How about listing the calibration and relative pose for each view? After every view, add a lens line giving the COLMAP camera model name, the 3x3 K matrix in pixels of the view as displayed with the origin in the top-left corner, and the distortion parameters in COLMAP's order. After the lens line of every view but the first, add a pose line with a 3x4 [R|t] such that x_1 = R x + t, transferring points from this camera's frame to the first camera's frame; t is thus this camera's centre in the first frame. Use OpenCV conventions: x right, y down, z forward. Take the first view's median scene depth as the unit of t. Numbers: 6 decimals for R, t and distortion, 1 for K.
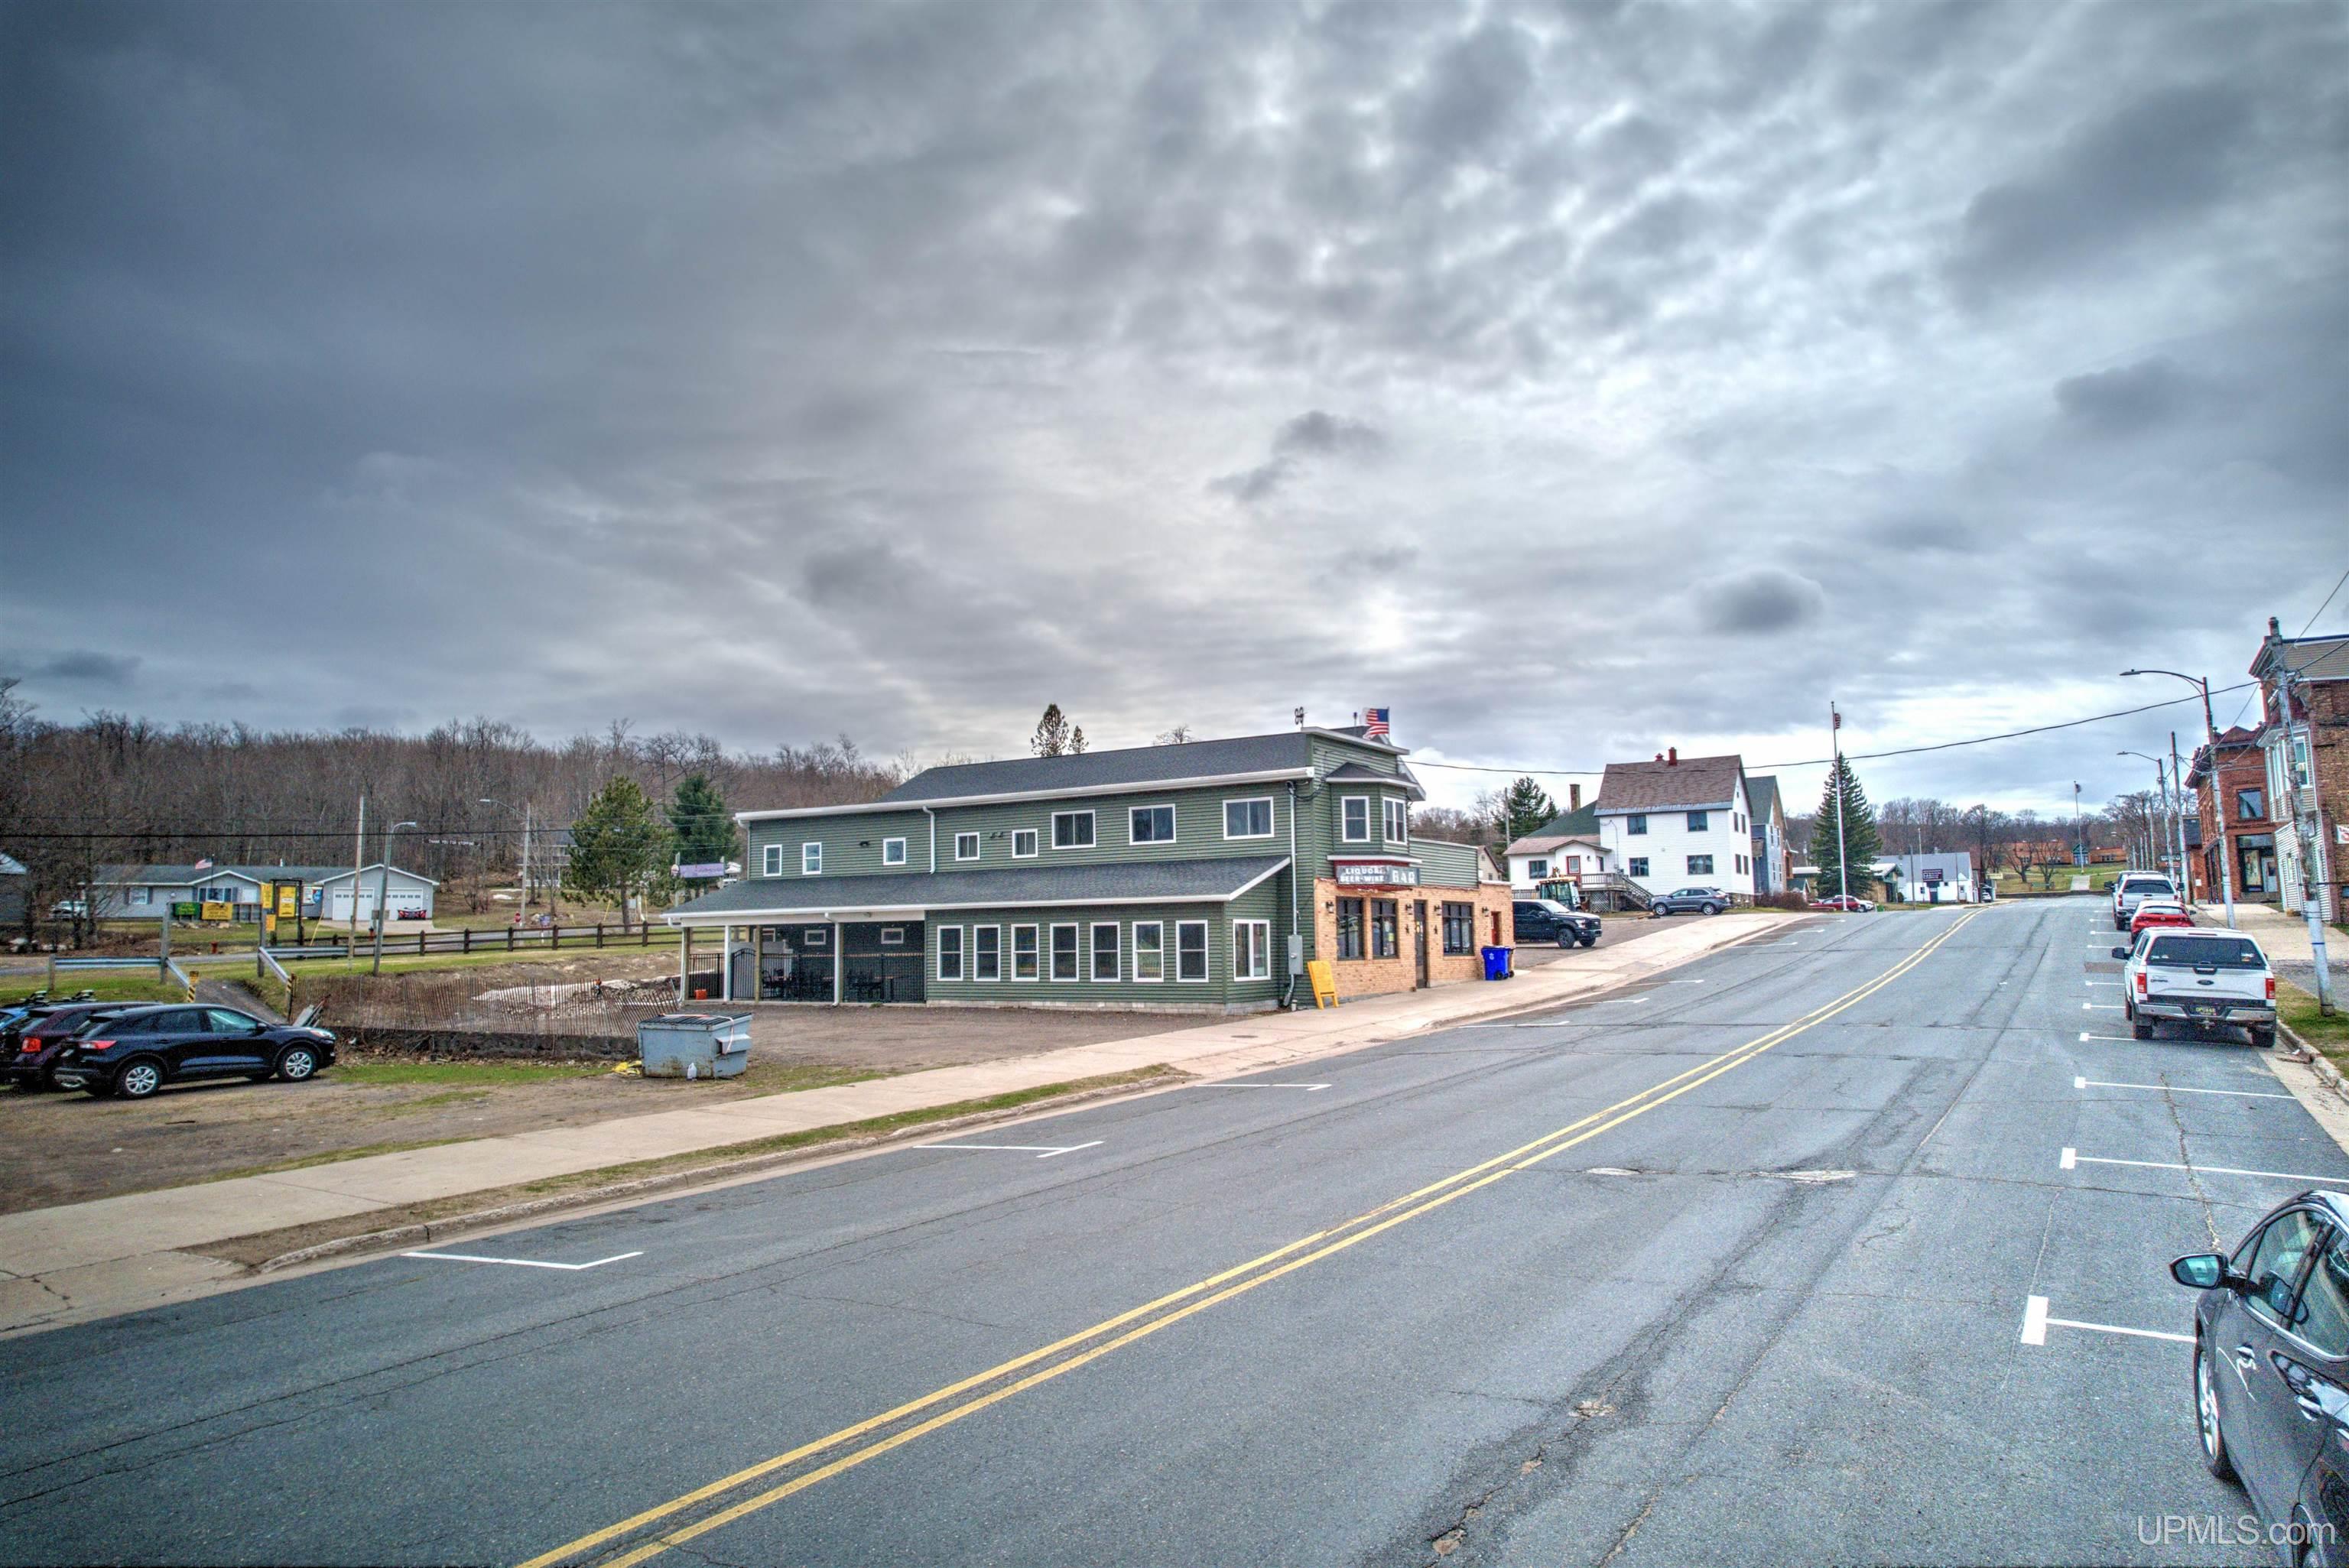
lens RADIAL K [[1518.9, 0, 1178.4], [0, 1518.9, 800.3], [0, 0, 1]] dist [-0.073336, 0.064923]
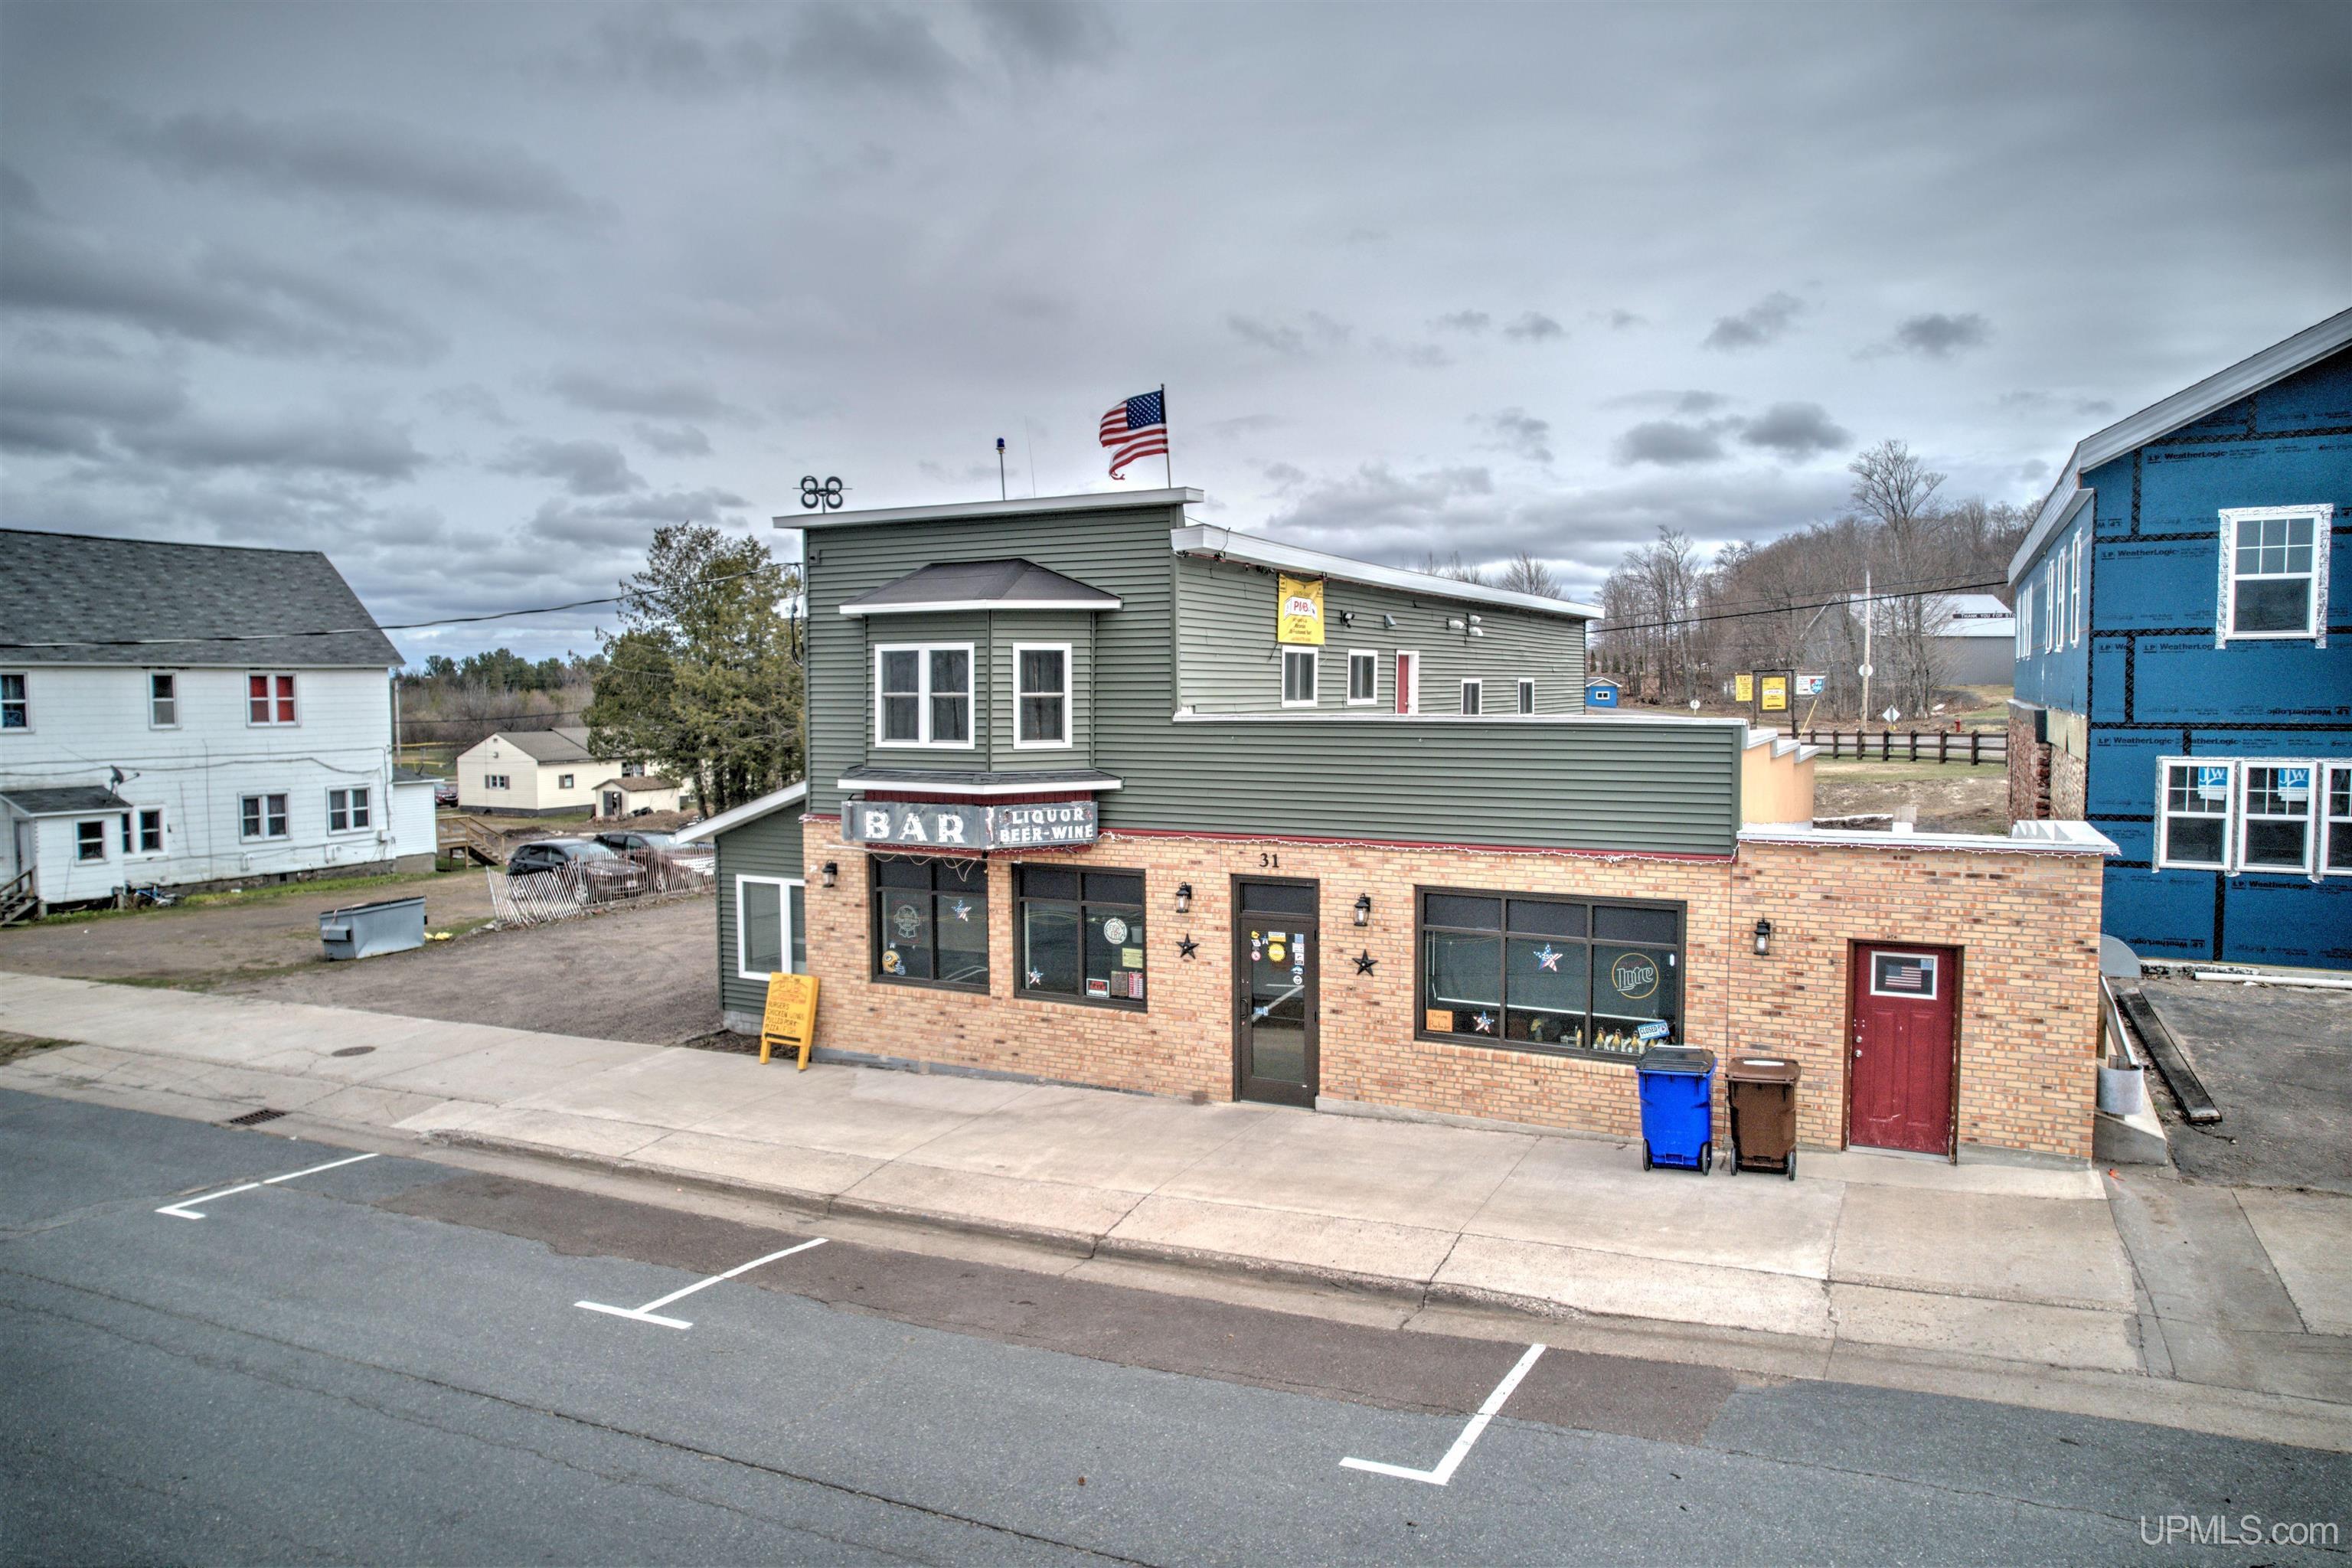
lens RADIAL K [[1498.6, 0, 1180.0], [0, 1498.6, 770.8], [0, 0, 1]] dist [-0.055537, 0.042822]
pose [[0.084513, 0.072045, -0.993814, 0.395496], [0.098171, 0.991928, 0.080256, 0.005423], [0.991575, -0.104346, 0.076759, 0.713630]]
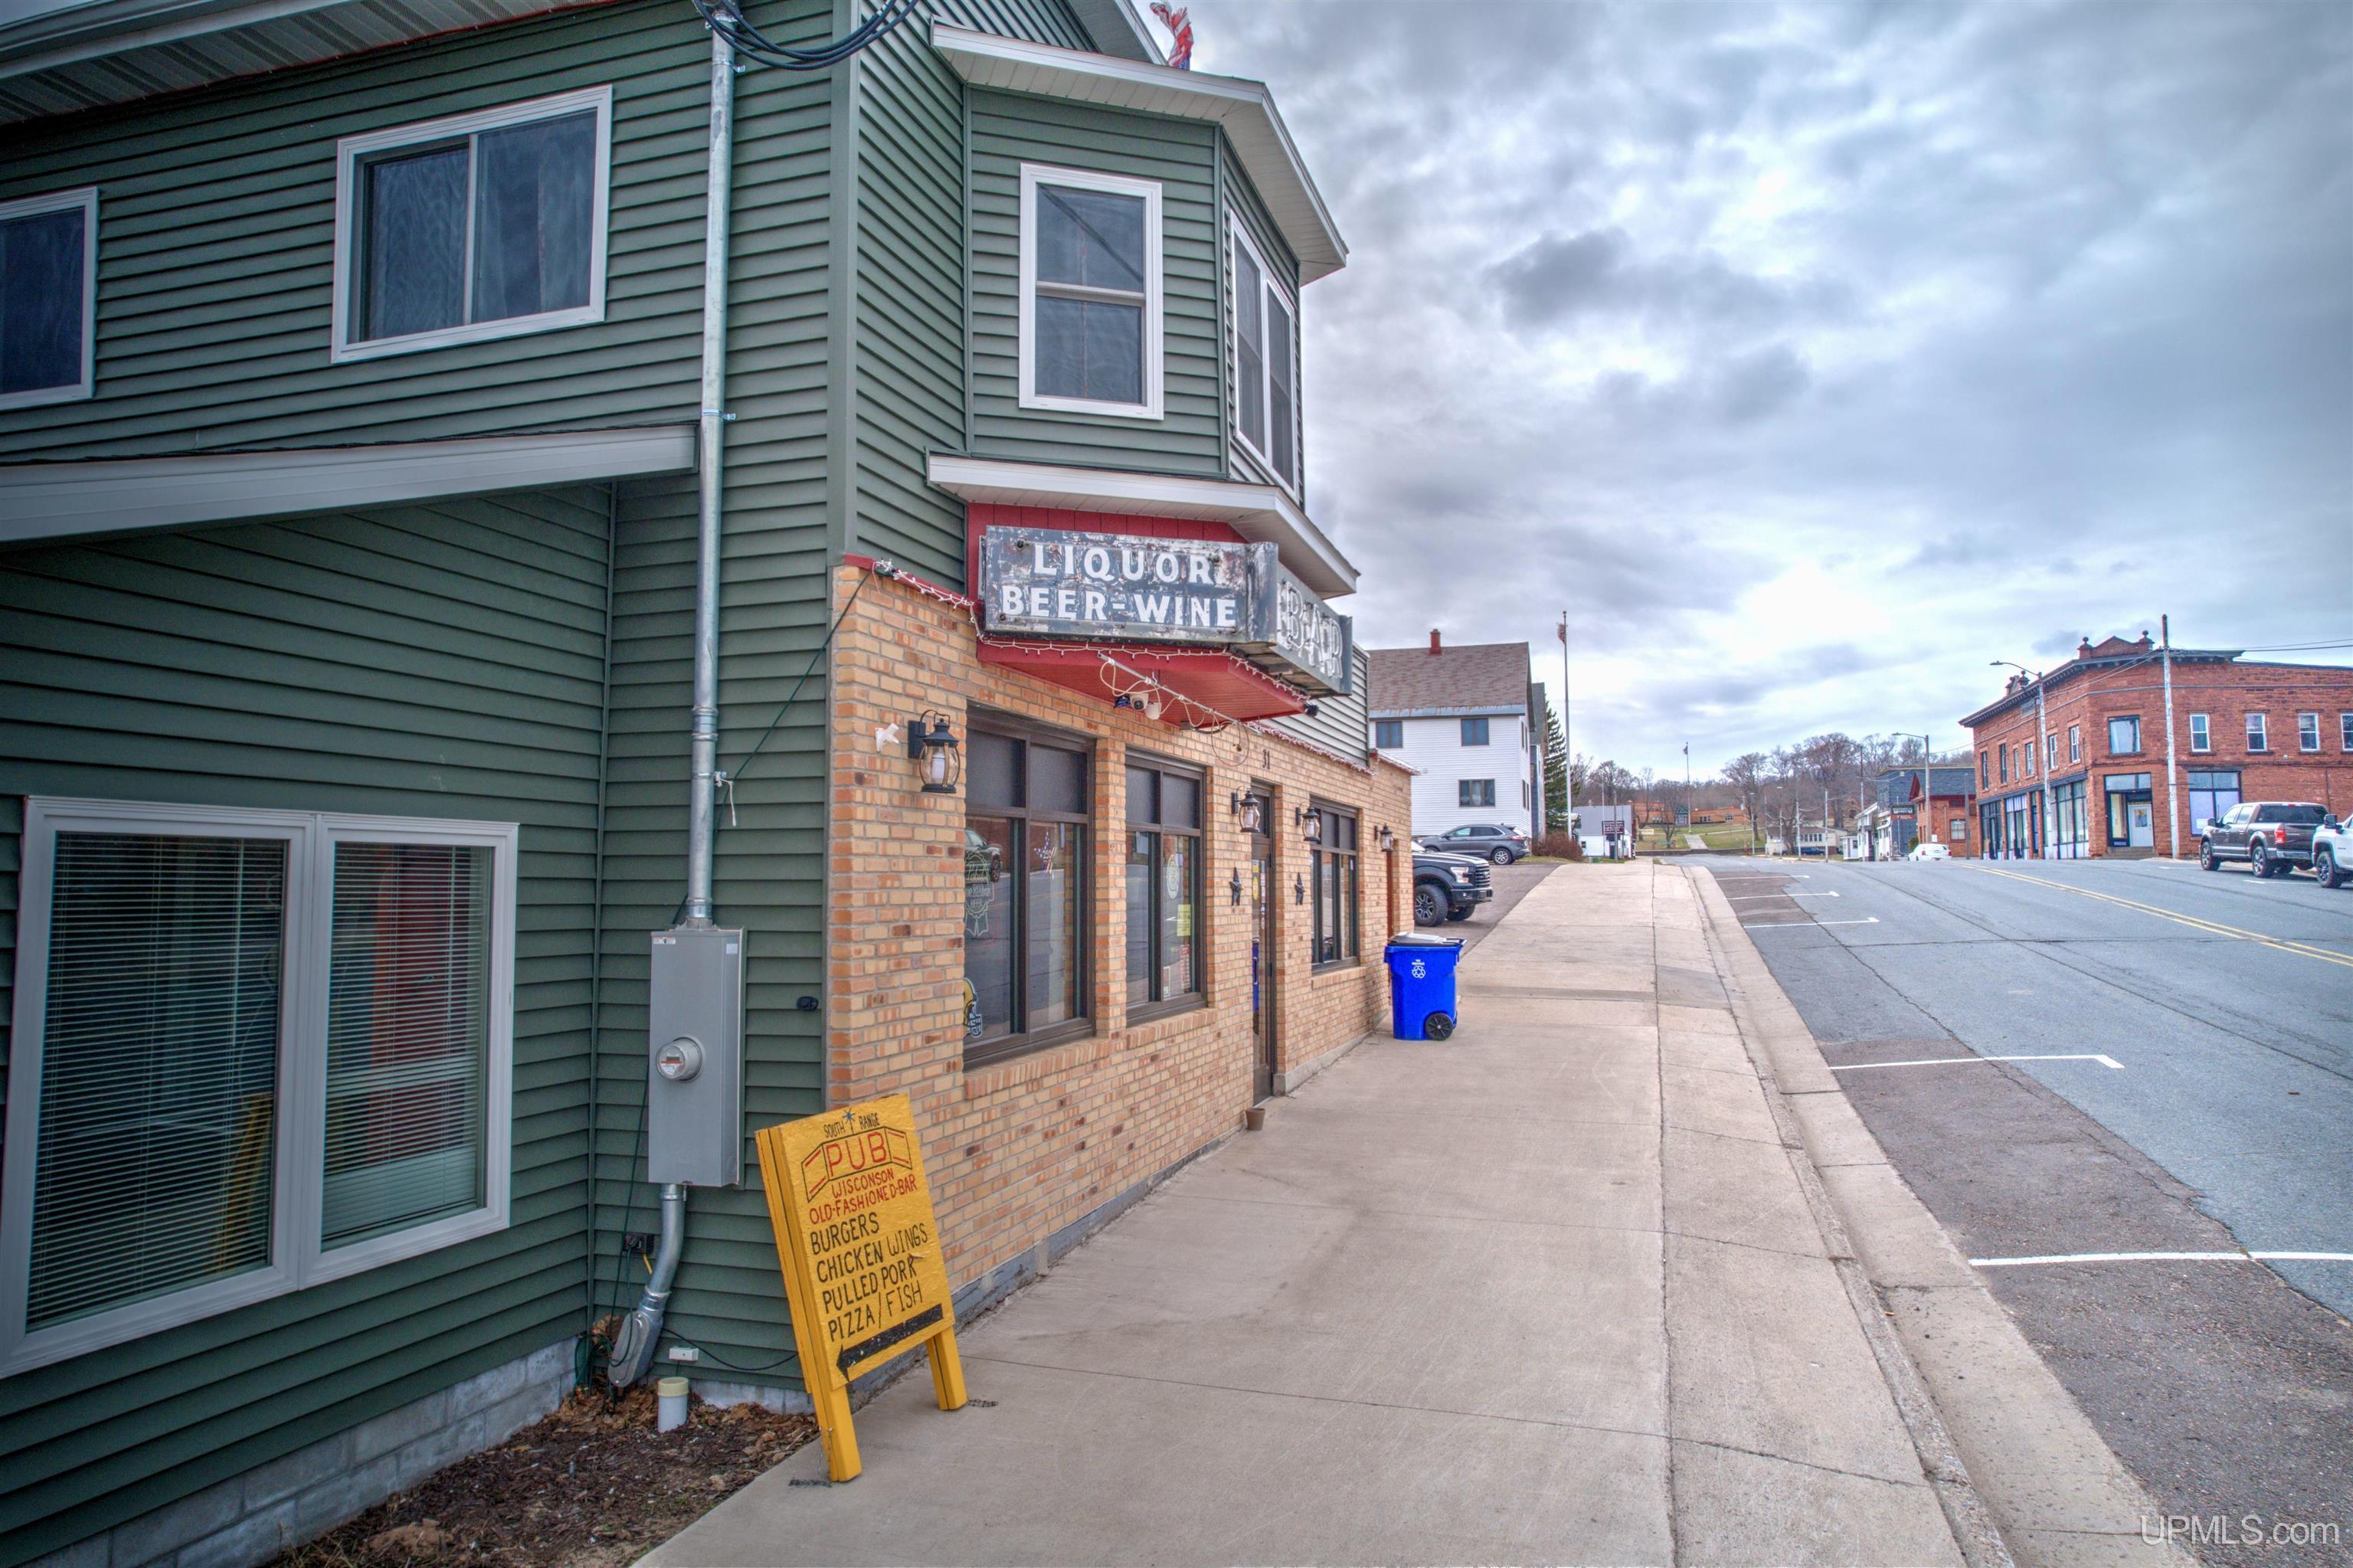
lens RADIAL K [[1505.3, 0, 1176.3], [0, 1505.3, 779.1], [0, 0, 1]] dist [-0.074249, 0.066349]
pose [[0.968255, 0.029713, 0.248192, 0.056443], [-0.034856, 0.999259, 0.016353, 0.045909], [-0.247522, -0.024485, 0.968573, 0.553466]]
